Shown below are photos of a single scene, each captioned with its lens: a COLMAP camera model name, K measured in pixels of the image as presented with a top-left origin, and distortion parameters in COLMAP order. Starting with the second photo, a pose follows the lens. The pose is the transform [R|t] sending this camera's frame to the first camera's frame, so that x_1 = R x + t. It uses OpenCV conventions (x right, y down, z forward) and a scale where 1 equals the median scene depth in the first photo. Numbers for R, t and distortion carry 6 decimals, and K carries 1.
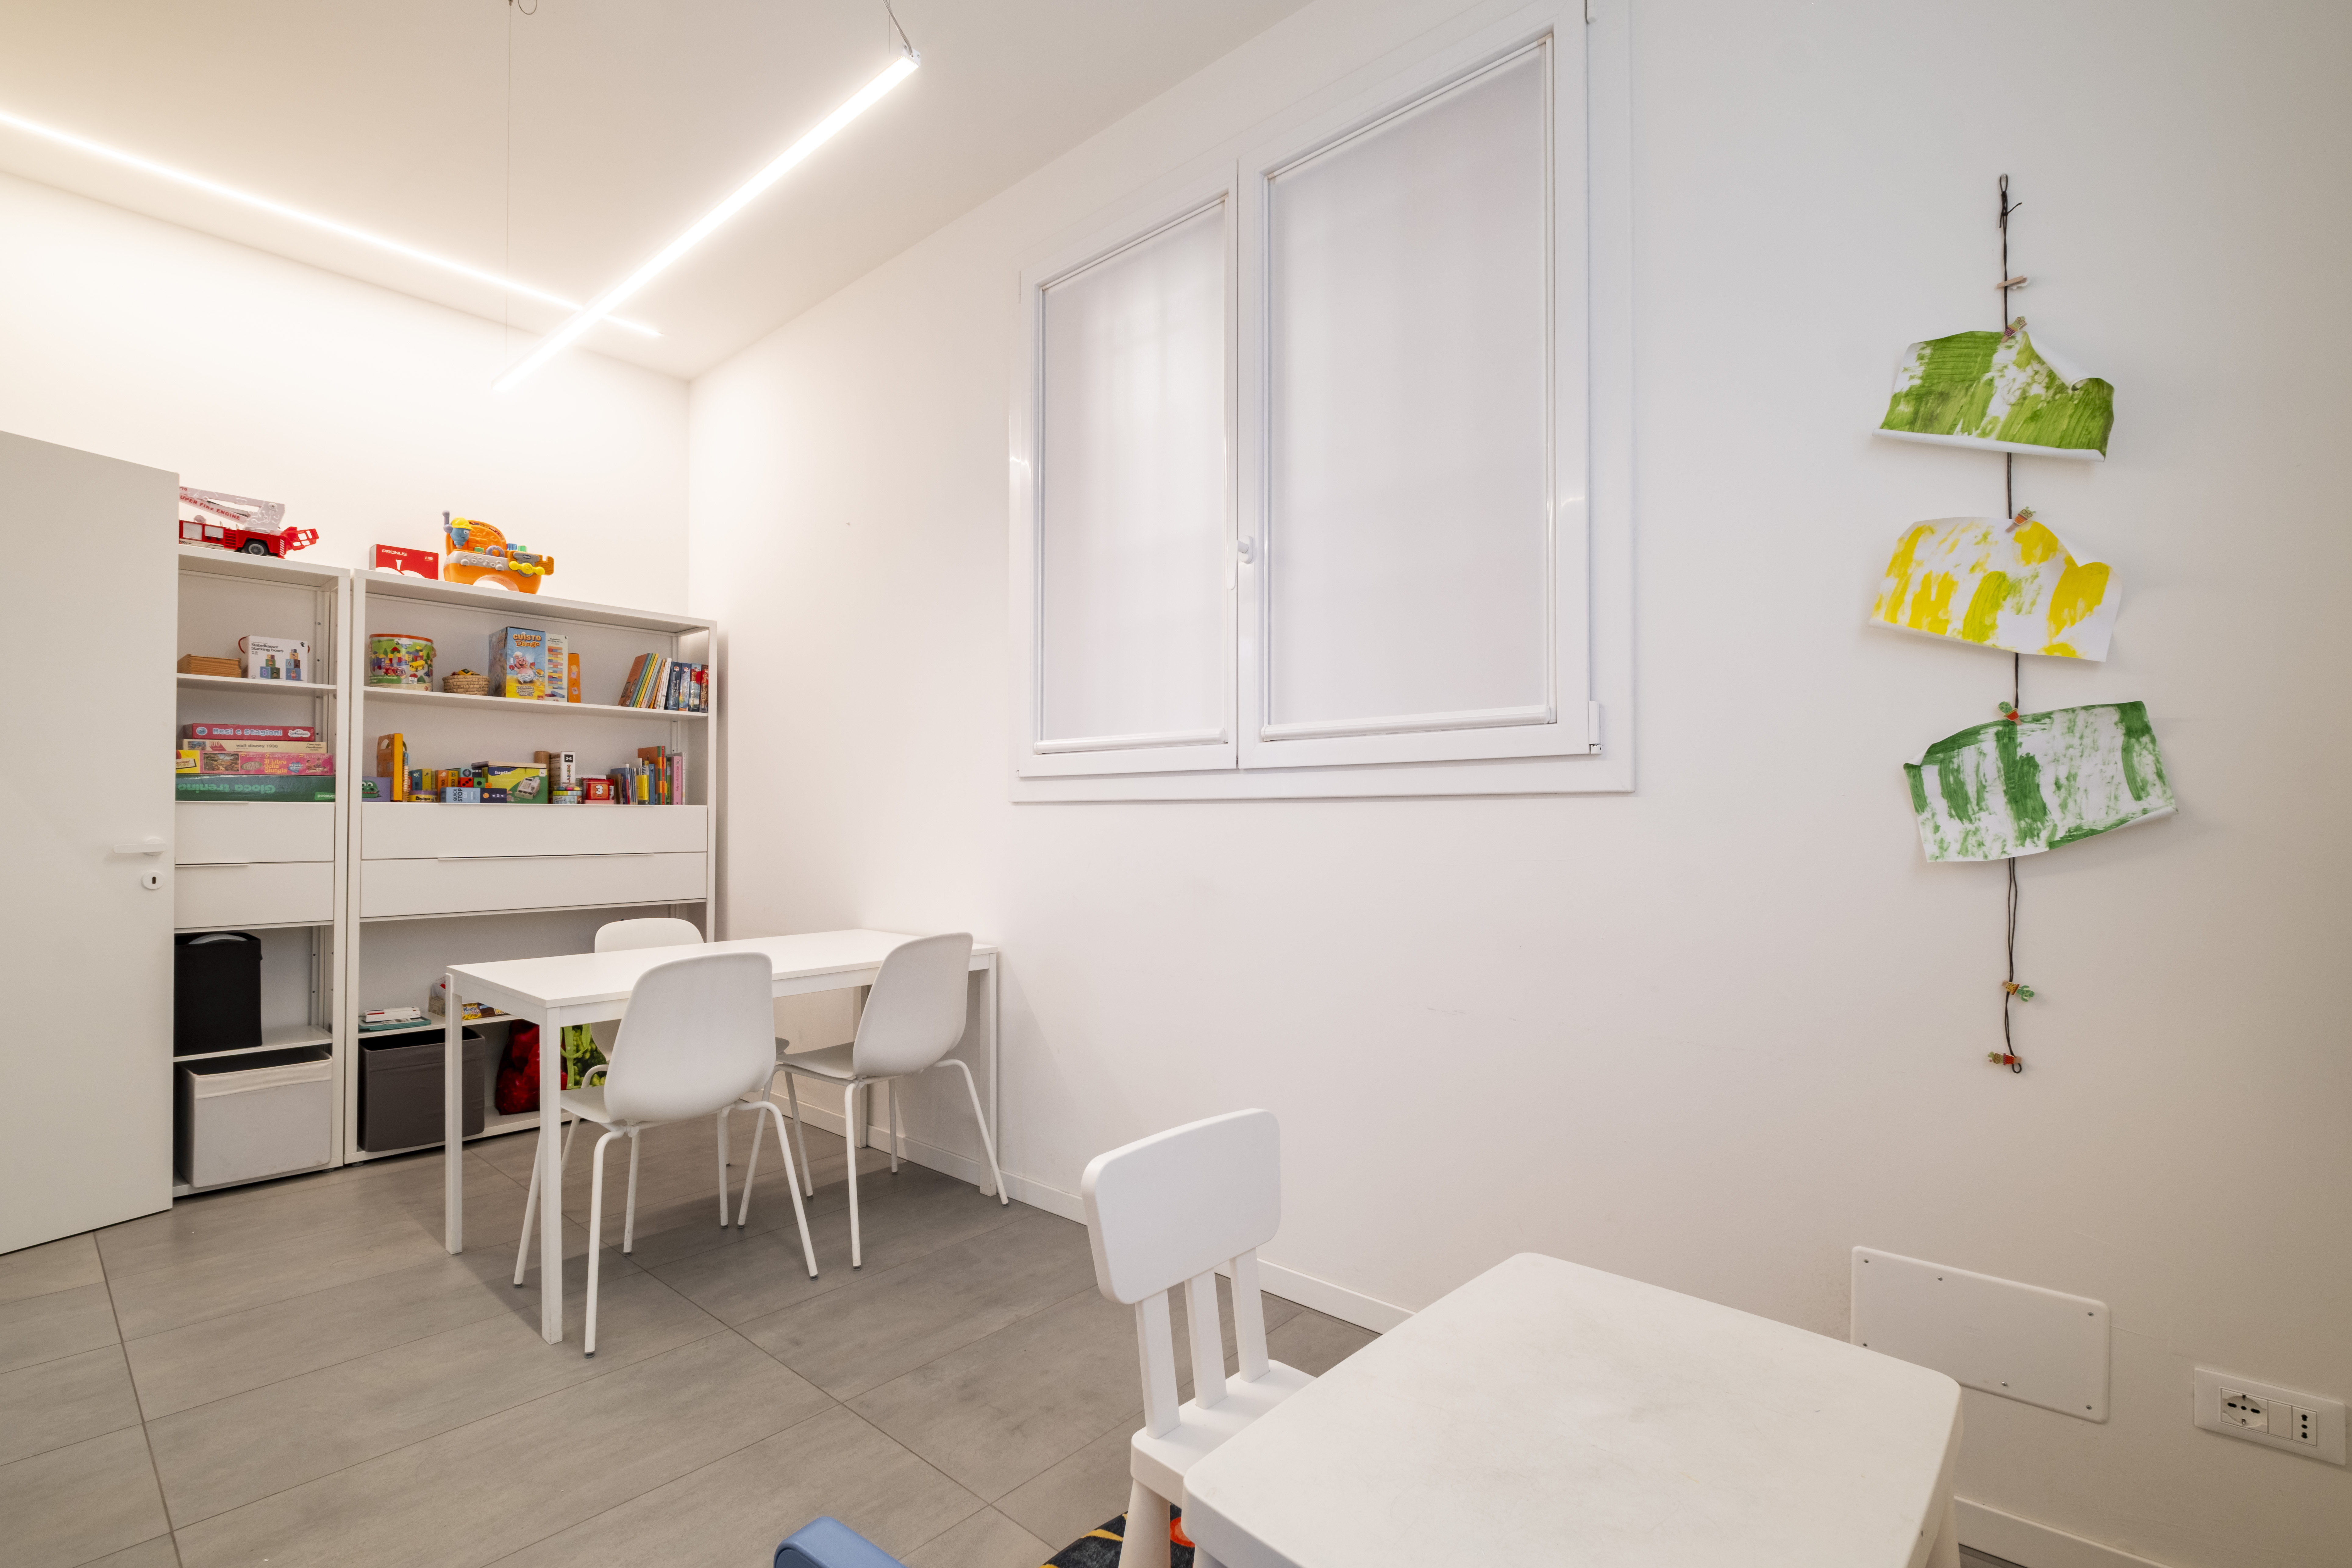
lens RADIAL K [[1048.1, 0, 1152.5], [0, 1048.1, 786.0], [0, 0, 1]] dist [-0.002852, -0.000454]
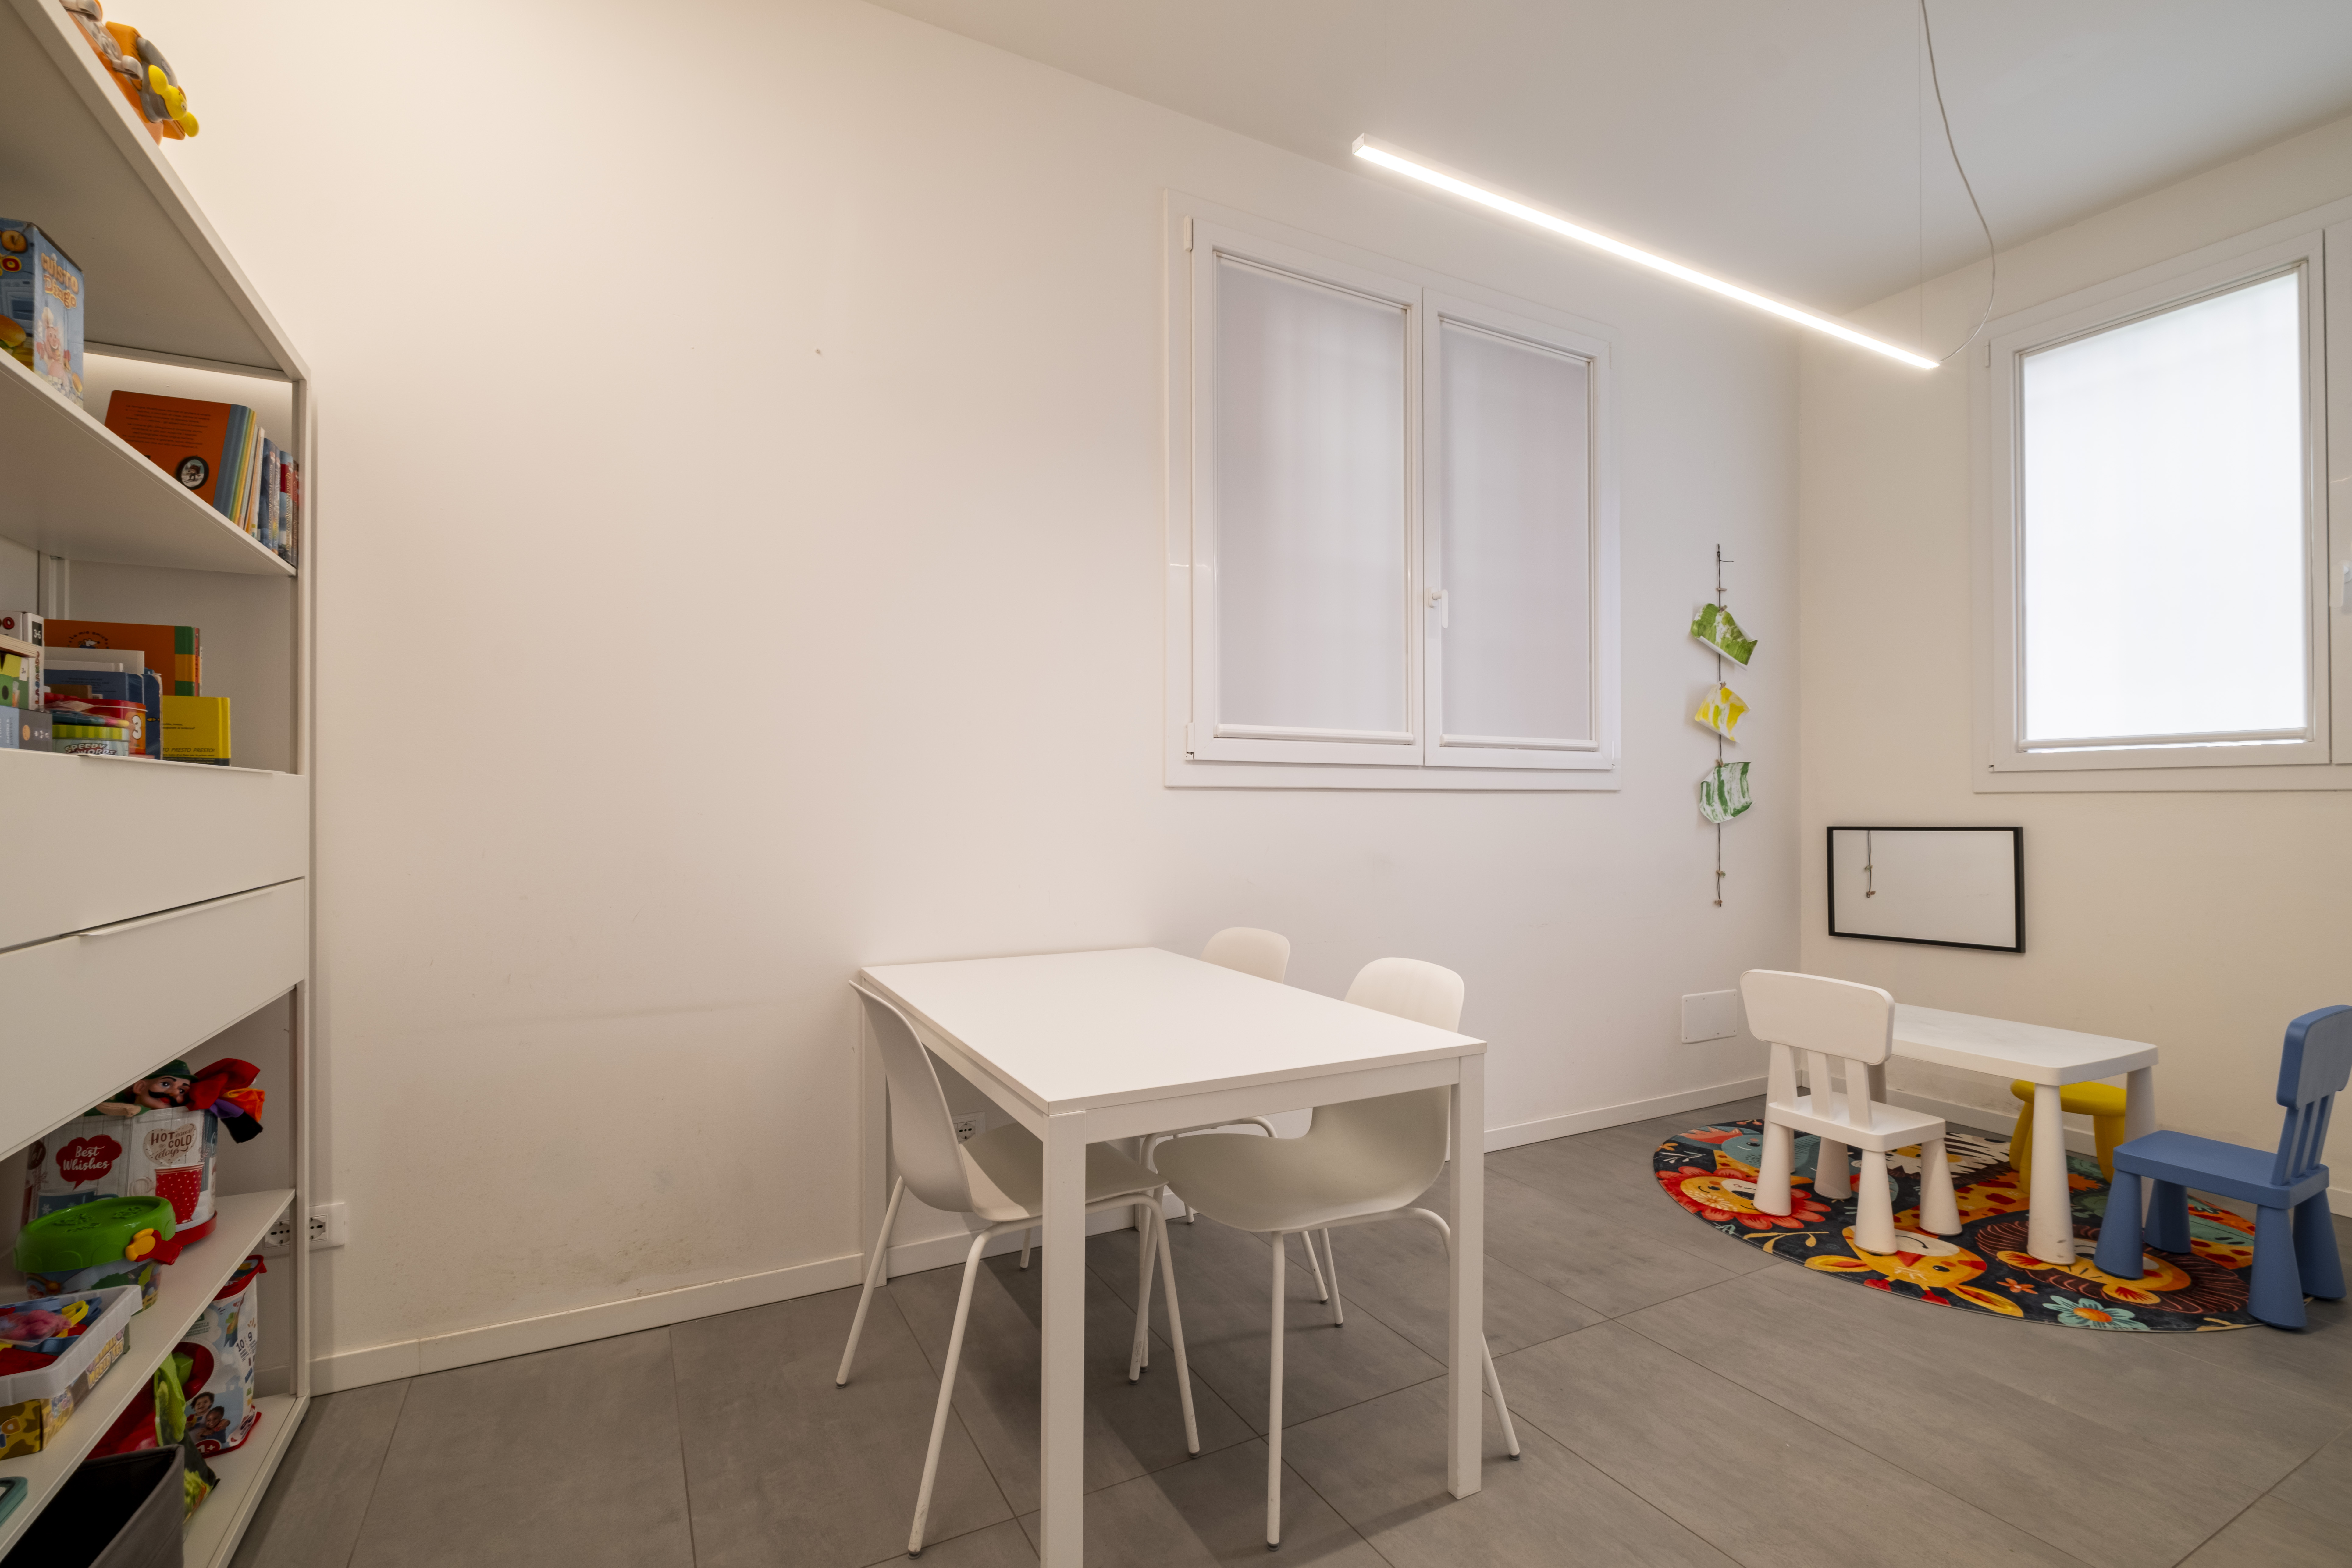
lens RADIAL K [[1048.1, 0, 1152.5], [0, 1048.1, 786.0], [0, 0, 1]] dist [-0.002852, -0.000454]
pose [[0.354523, 0.021822, 0.934793, -1.900355], [-0.026544, 0.999560, -0.013267, 0.052634], [-0.934671, -0.020110, 0.354946, 1.321714]]
